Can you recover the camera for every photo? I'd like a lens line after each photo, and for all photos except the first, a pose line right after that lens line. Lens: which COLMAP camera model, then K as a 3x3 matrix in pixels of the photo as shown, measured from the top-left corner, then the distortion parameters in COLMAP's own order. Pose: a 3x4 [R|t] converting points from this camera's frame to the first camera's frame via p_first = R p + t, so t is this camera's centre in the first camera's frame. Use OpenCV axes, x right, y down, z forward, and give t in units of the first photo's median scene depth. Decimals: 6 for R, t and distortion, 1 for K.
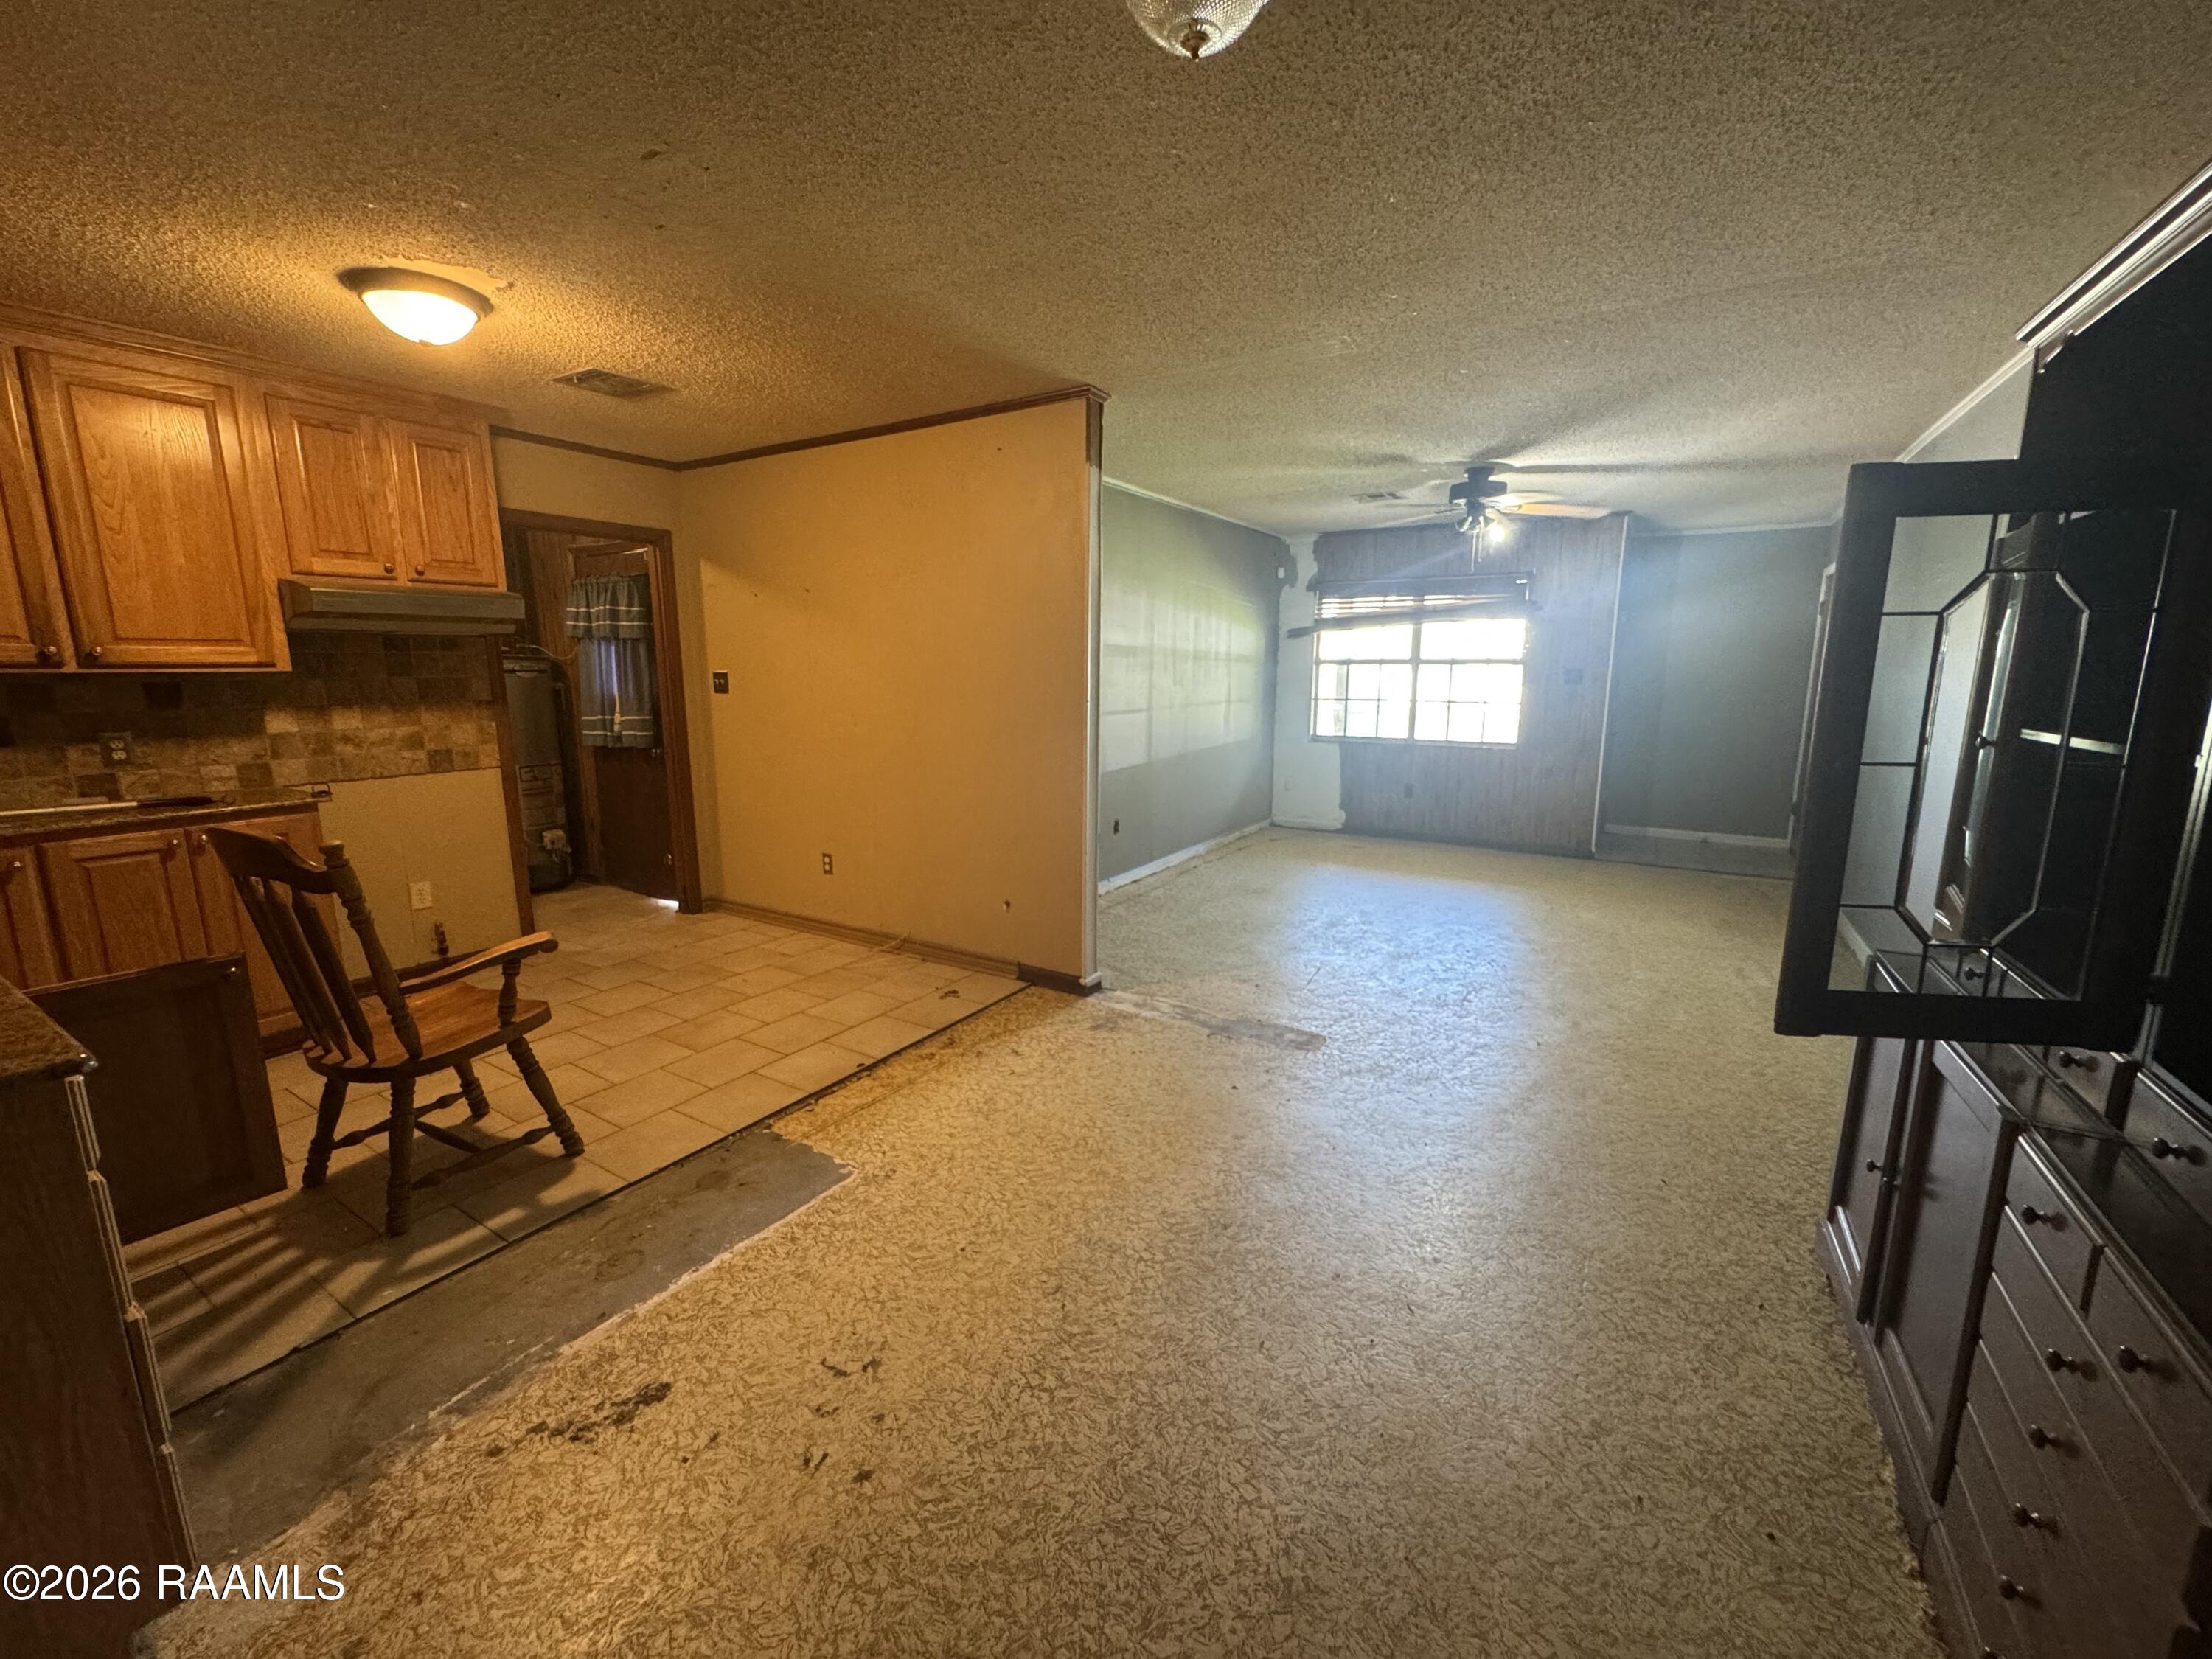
lens RADIAL K [[883.2, 0, 1106.4], [0, 883.2, 831.1], [0, 0, 1]] dist [-0.004887, -0.000103]
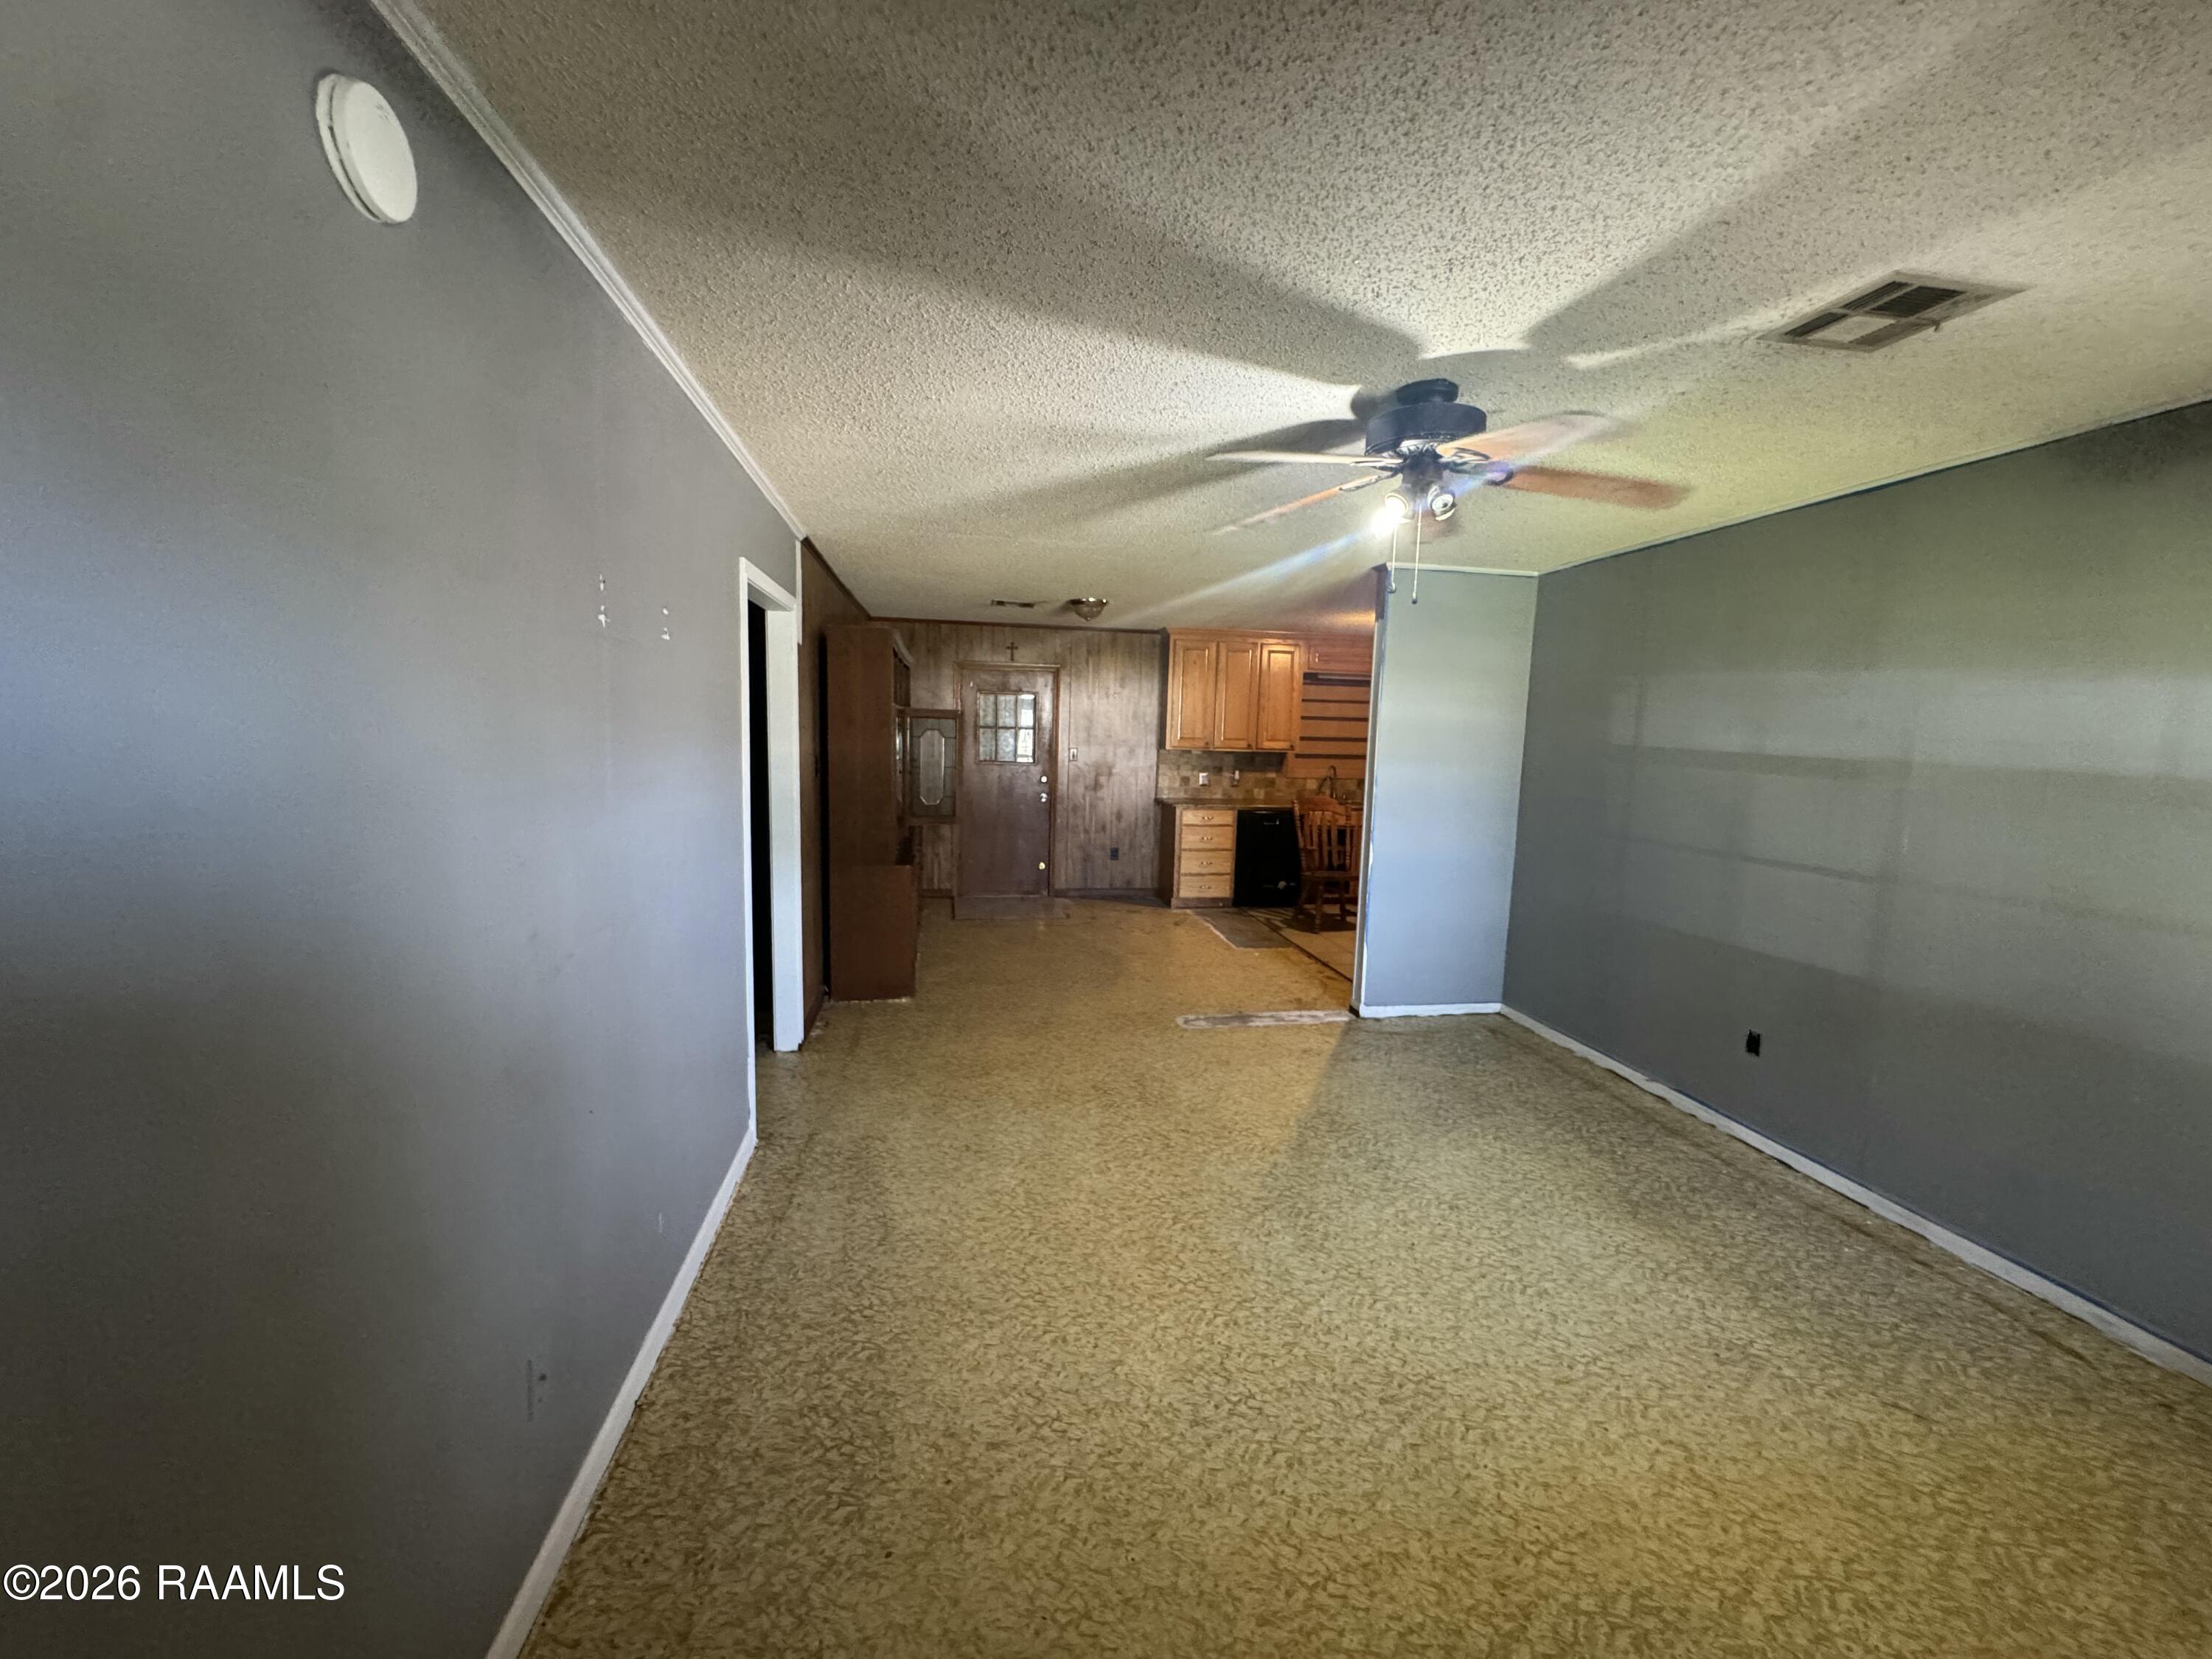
lens RADIAL K [[883.2, 0, 1099.9], [0, 883.2, 836.0], [0, 0, 1]] dist [-0.004887, -0.000103]
pose [[-0.753616, 0.059042, -0.654658, 1.335767], [-0.147036, 0.955578, 0.255443, -0.415944], [0.640659, 0.288764, -0.711457, 1.963065]]
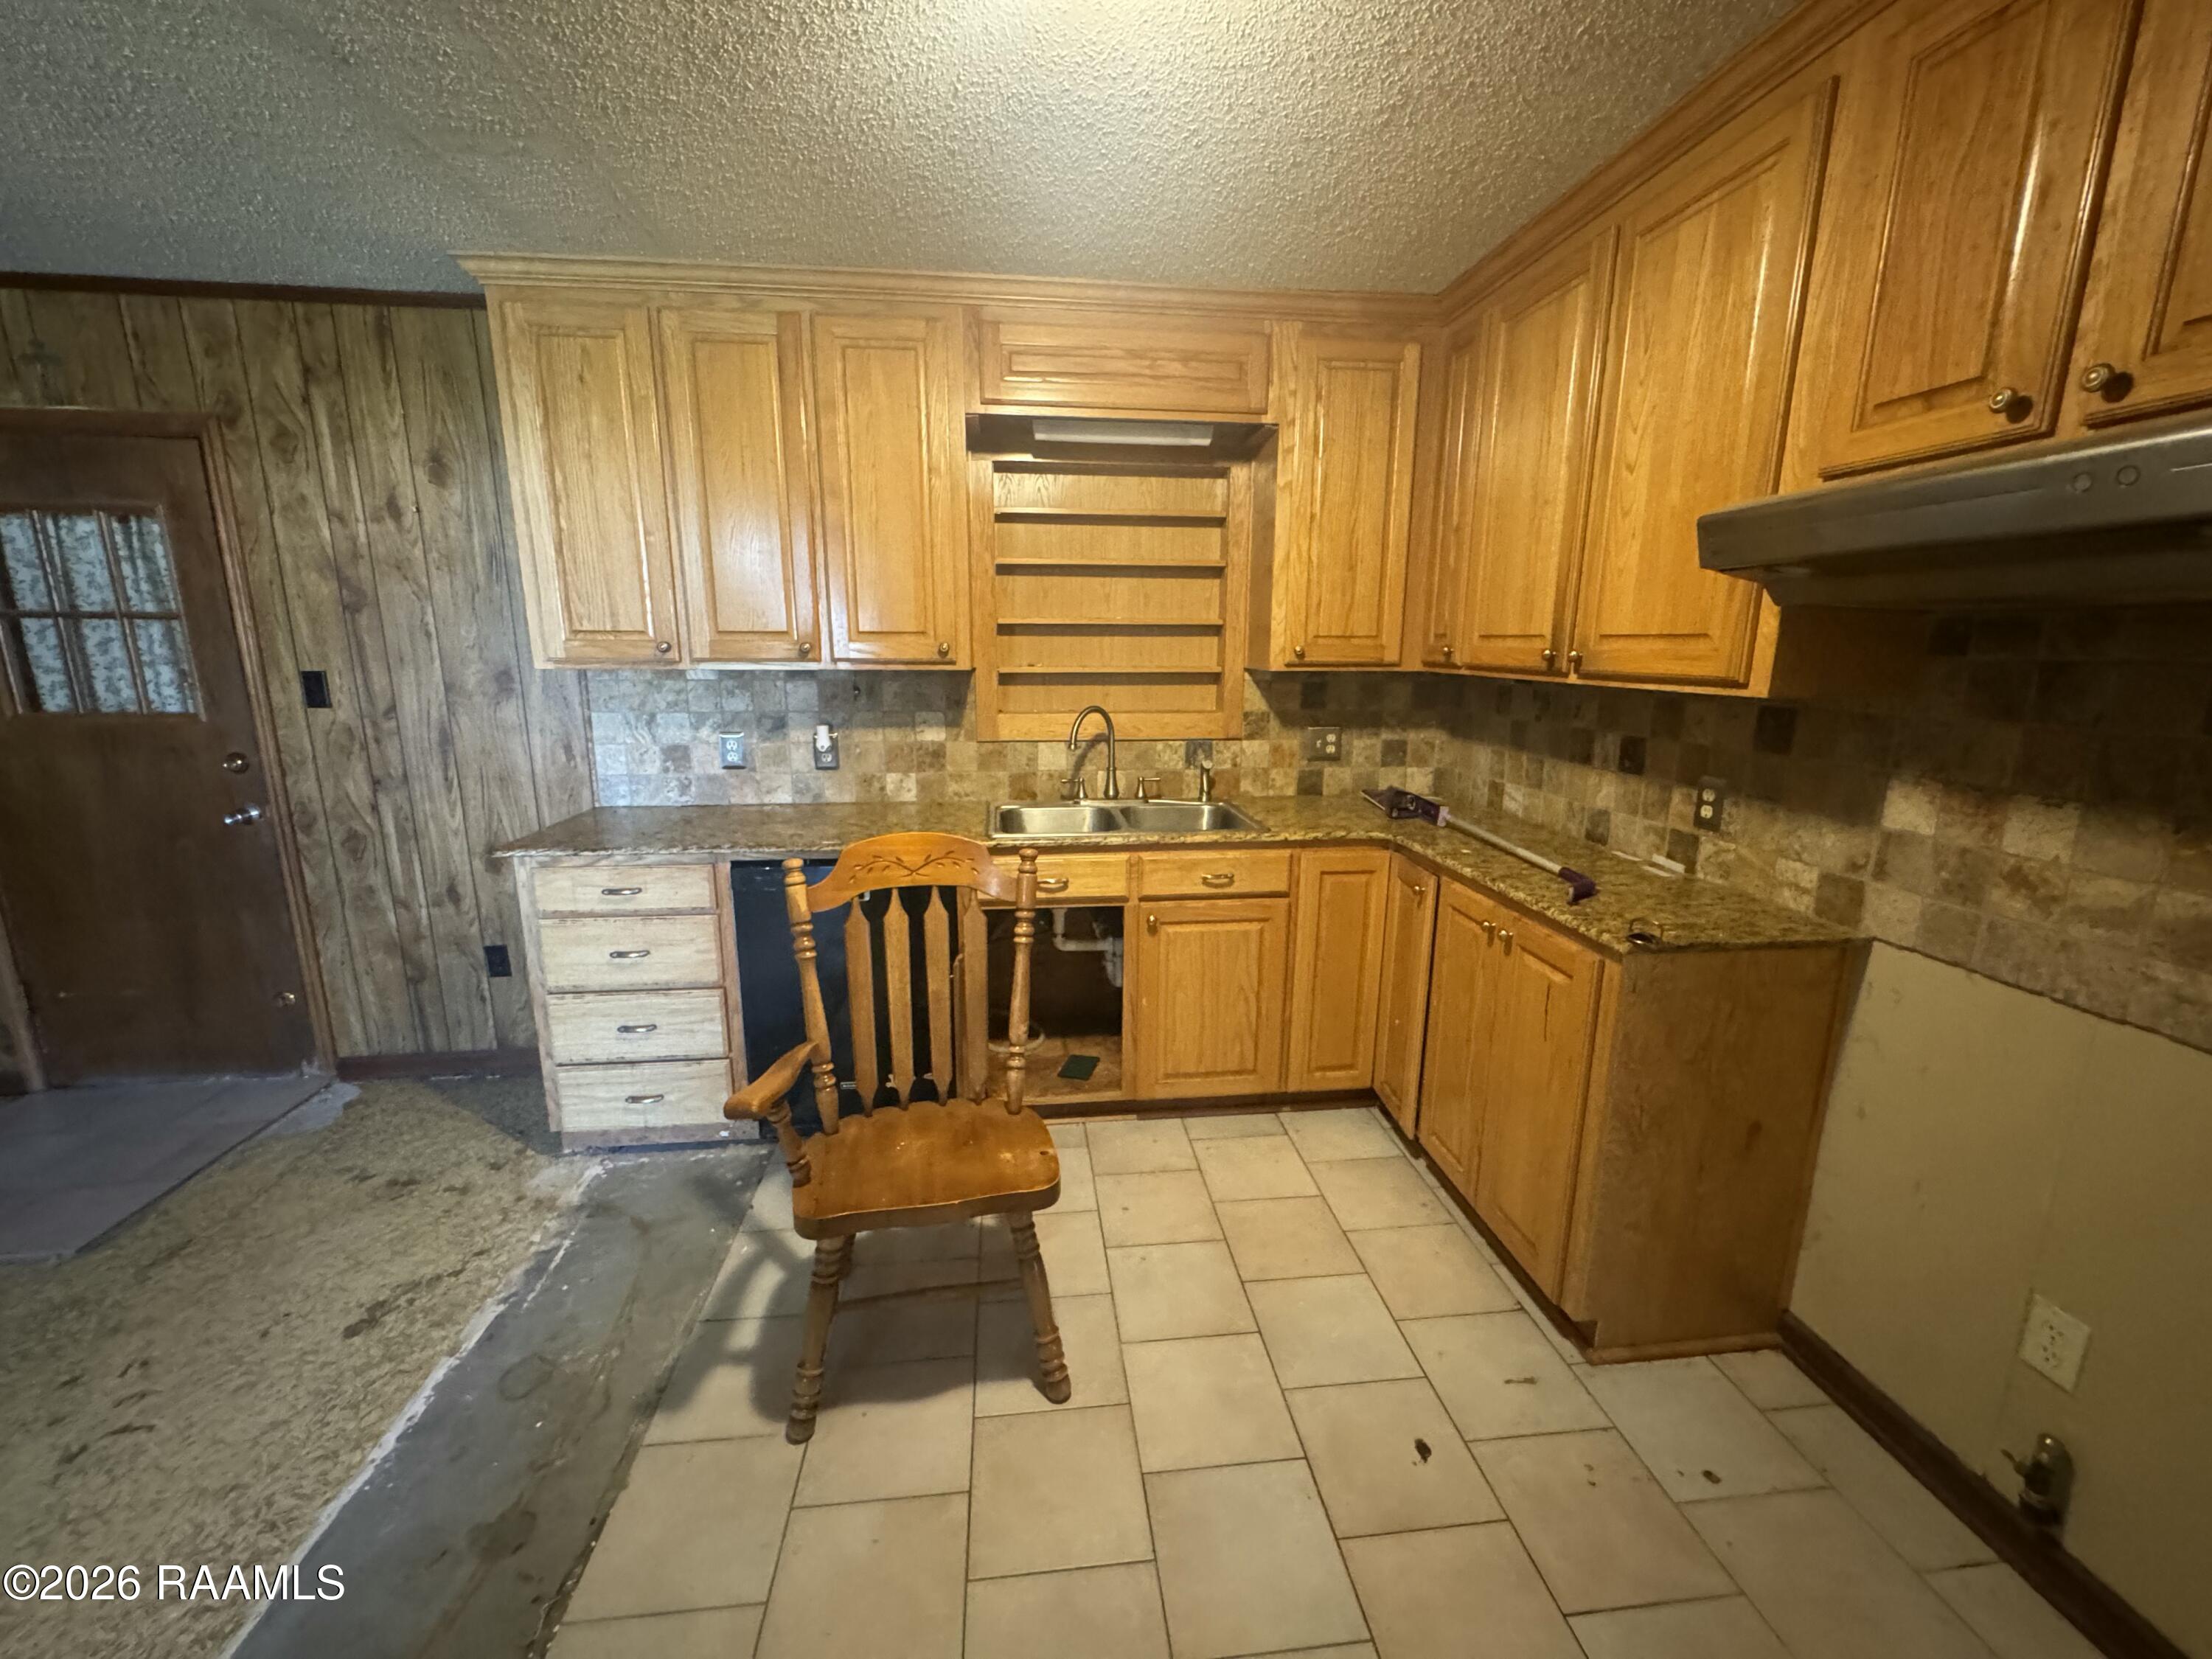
lens RADIAL K [[883.2, 0, 1106.5], [0, 883.2, 829.7], [0, 0, 1]] dist [-0.004887, -0.000103]
pose [[-0.783217, 0.123149, -0.609430, -0.358189], [-0.121036, 0.931236, 0.343728, -0.242584], [0.609854, 0.342977, -0.714455, 1.179569]]
